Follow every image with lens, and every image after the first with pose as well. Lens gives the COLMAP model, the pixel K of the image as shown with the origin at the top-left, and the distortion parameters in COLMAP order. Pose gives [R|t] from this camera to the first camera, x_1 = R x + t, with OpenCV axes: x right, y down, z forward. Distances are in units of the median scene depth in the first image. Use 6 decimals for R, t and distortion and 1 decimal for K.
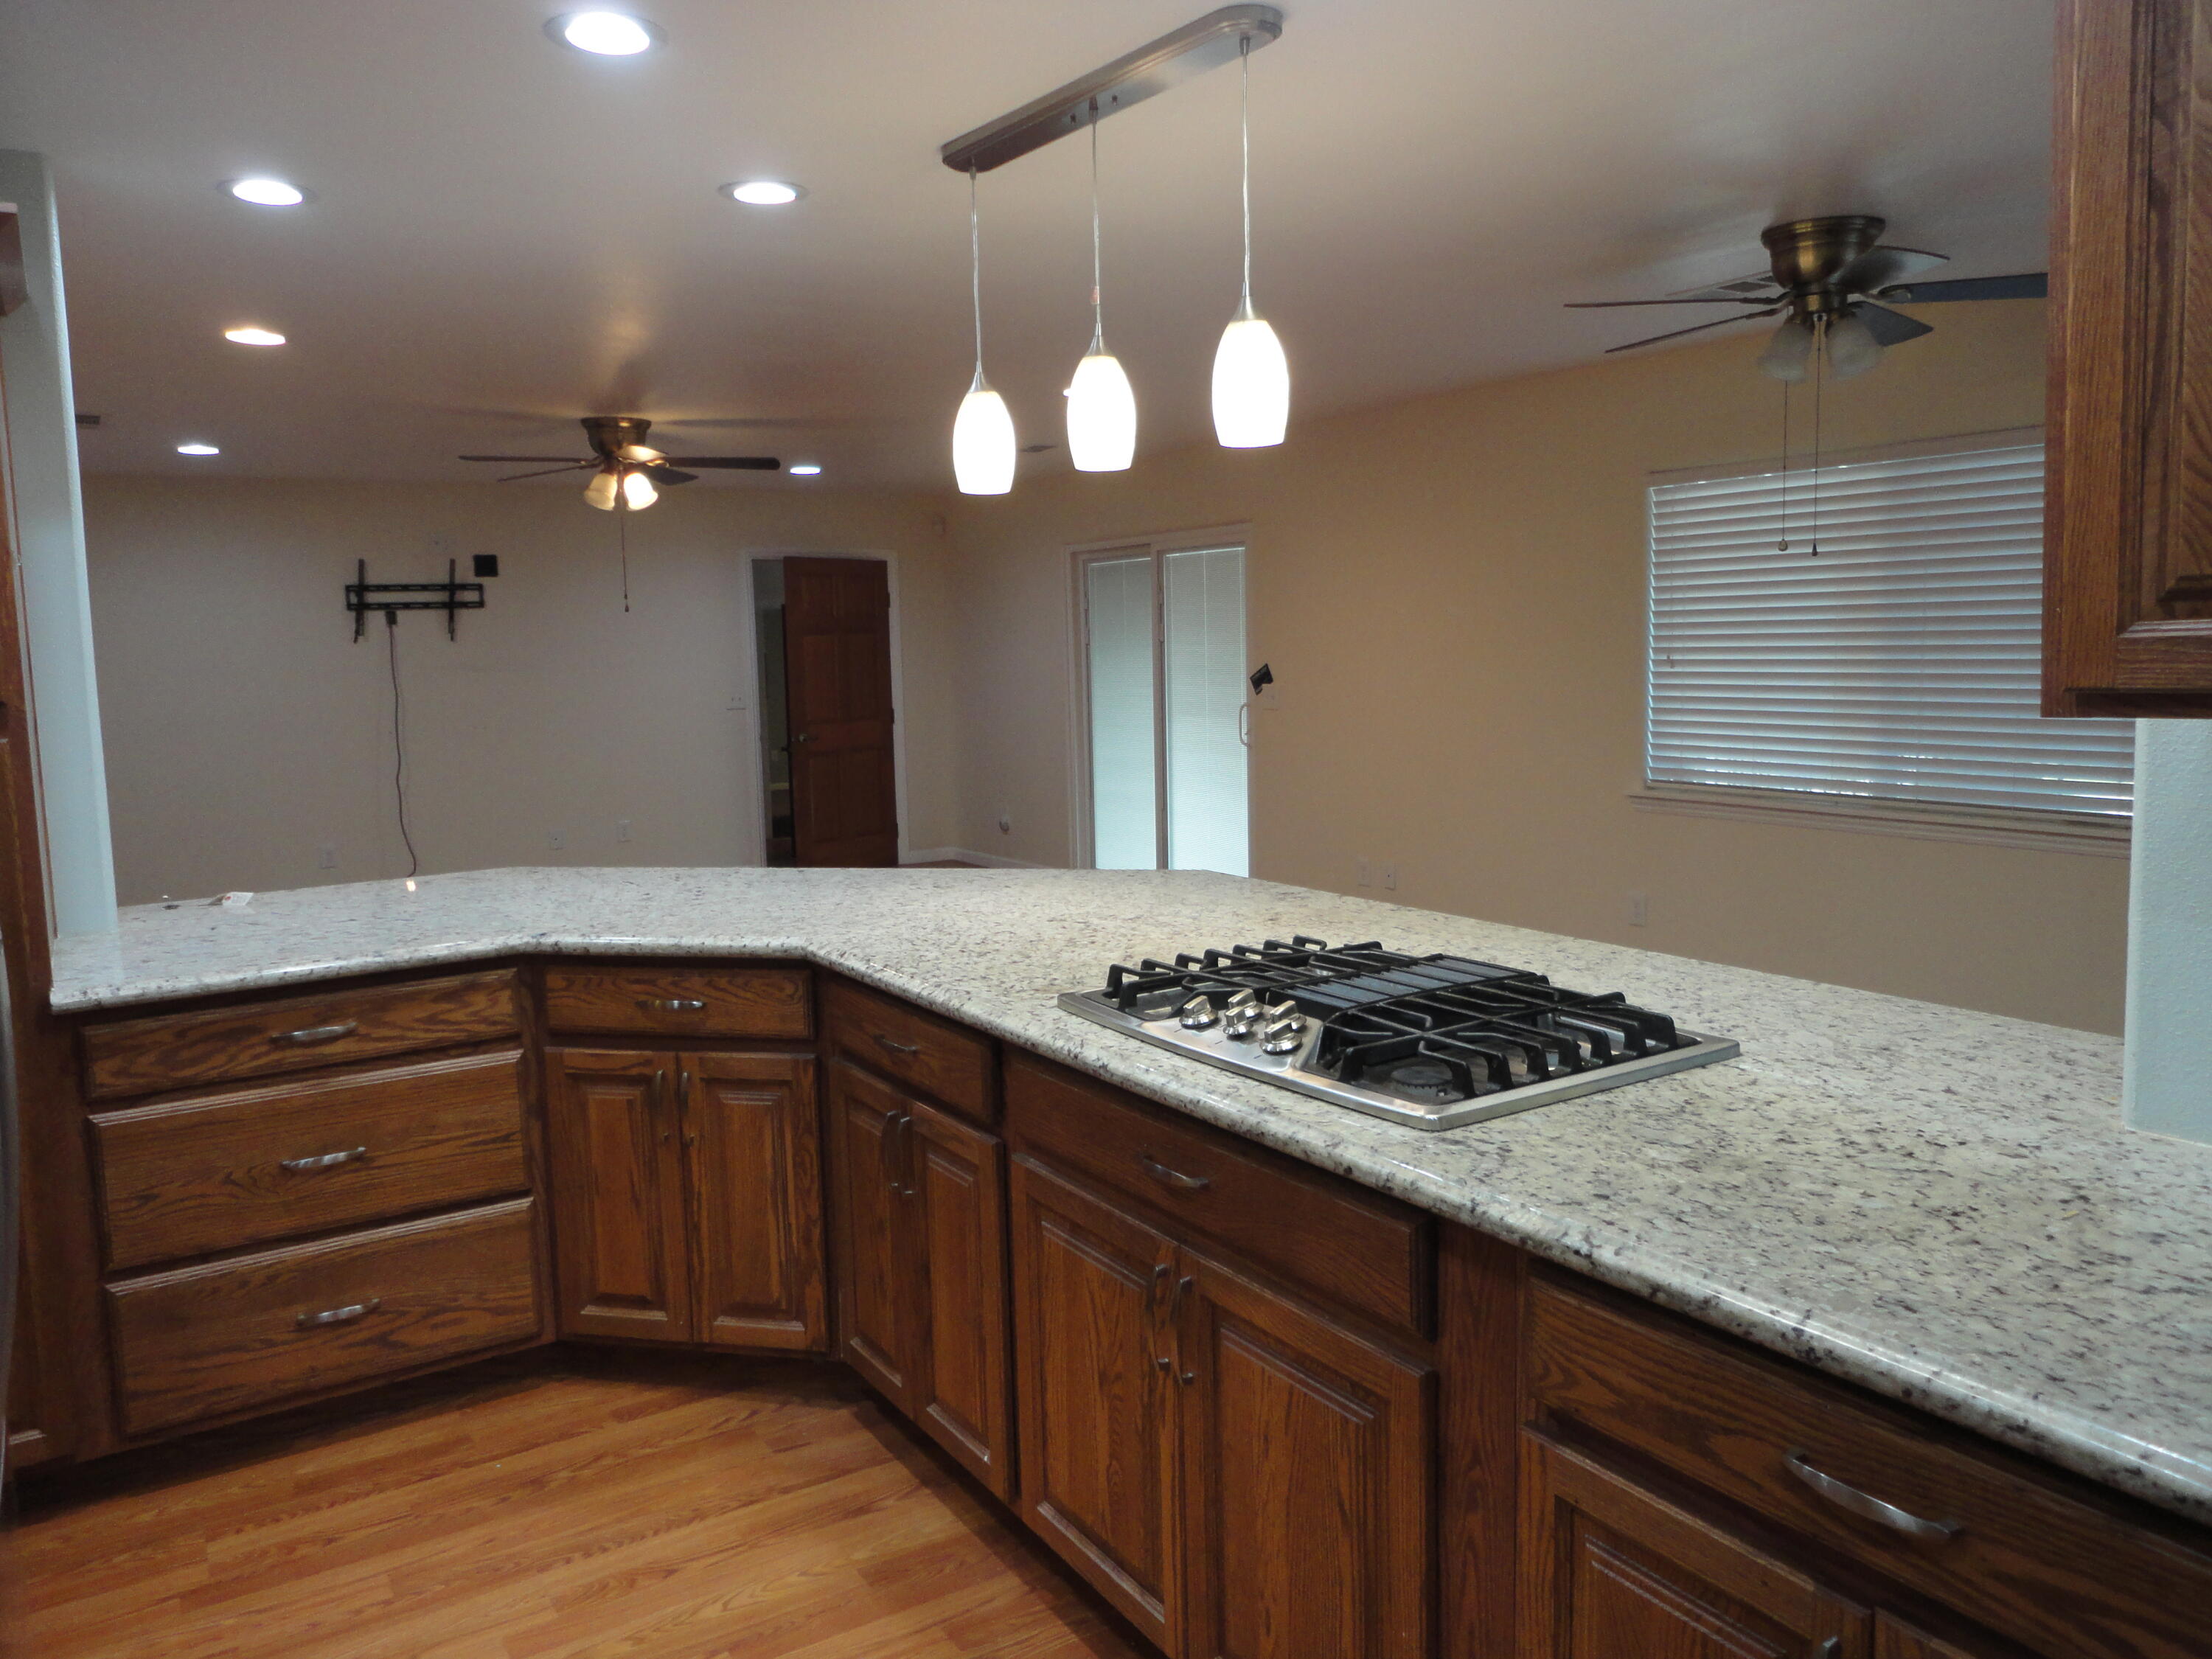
lens RADIAL K [[1622.8, 0, 1112.3], [0, 1622.8, 813.6], [0, 0, 1]] dist [0.004140, -0.000989]
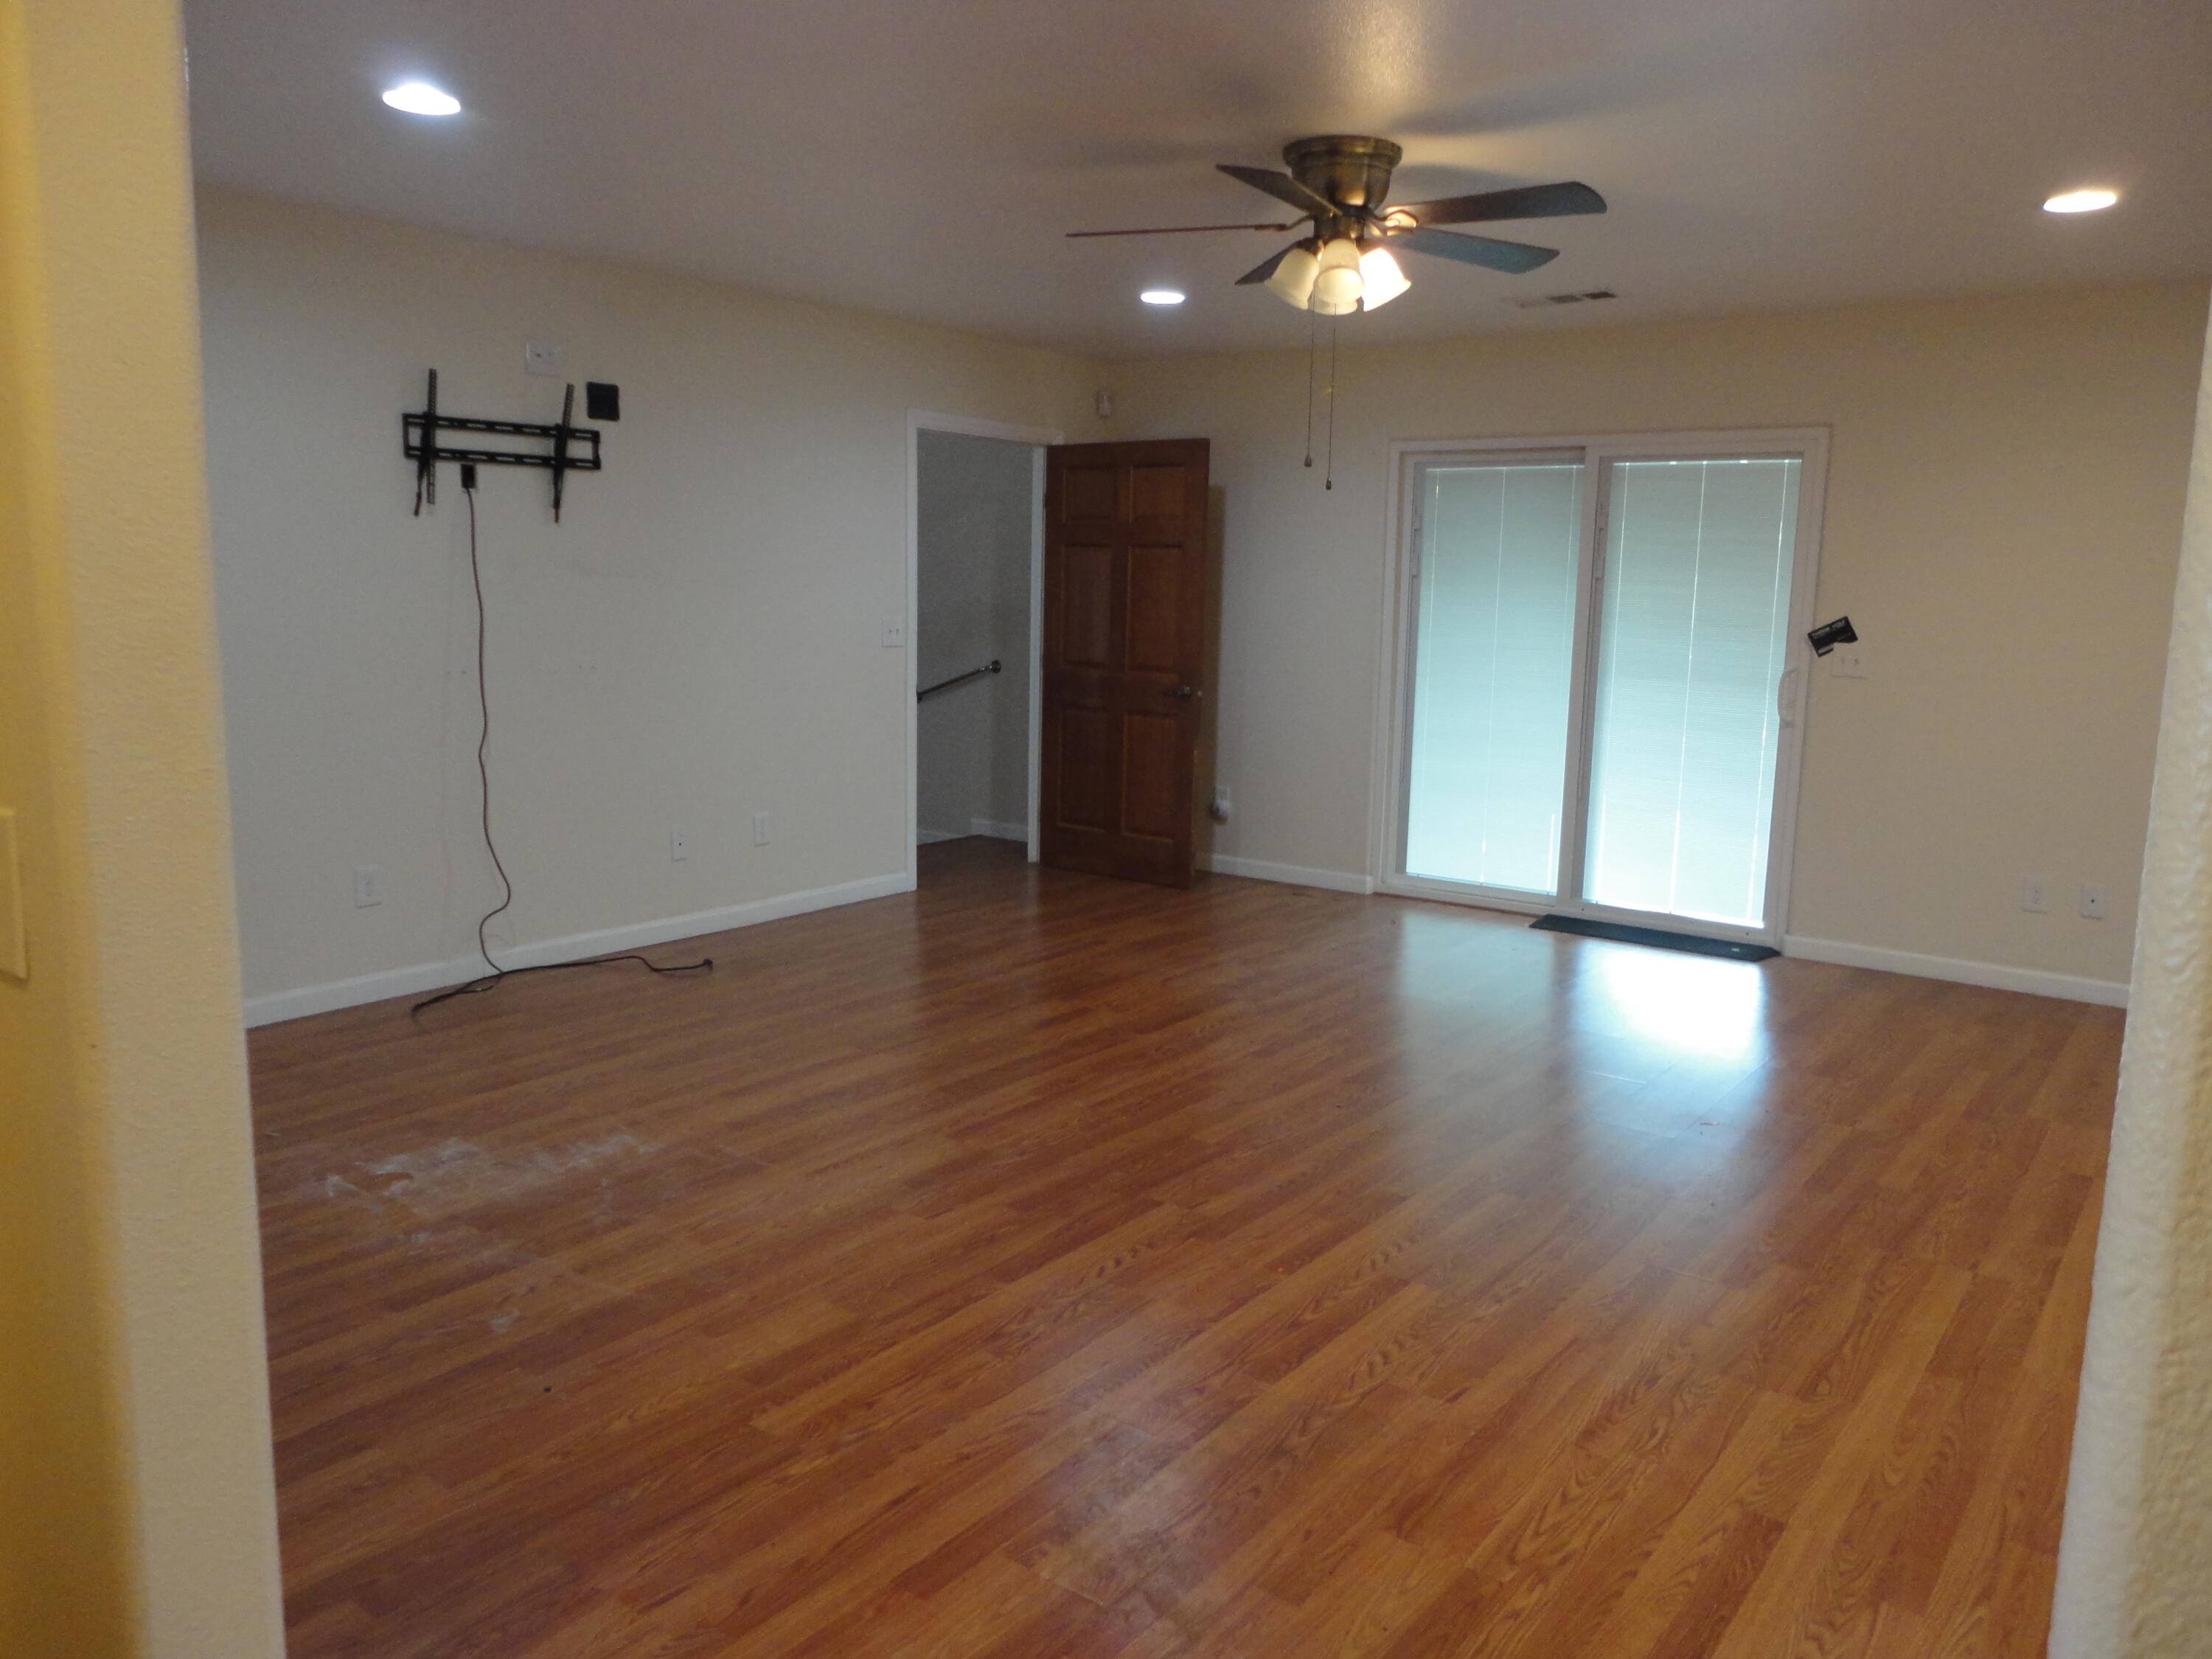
lens RADIAL K [[1622.8, 0, 1113.2], [0, 1622.8, 832.5], [0, 0, 1]] dist [0.004140, -0.000989]
pose [[0.937373, -0.006478, 0.348267, -0.432998], [-0.011390, 0.998722, 0.049233, -0.022159], [-0.348141, -0.050117, 0.936102, 0.355741]]
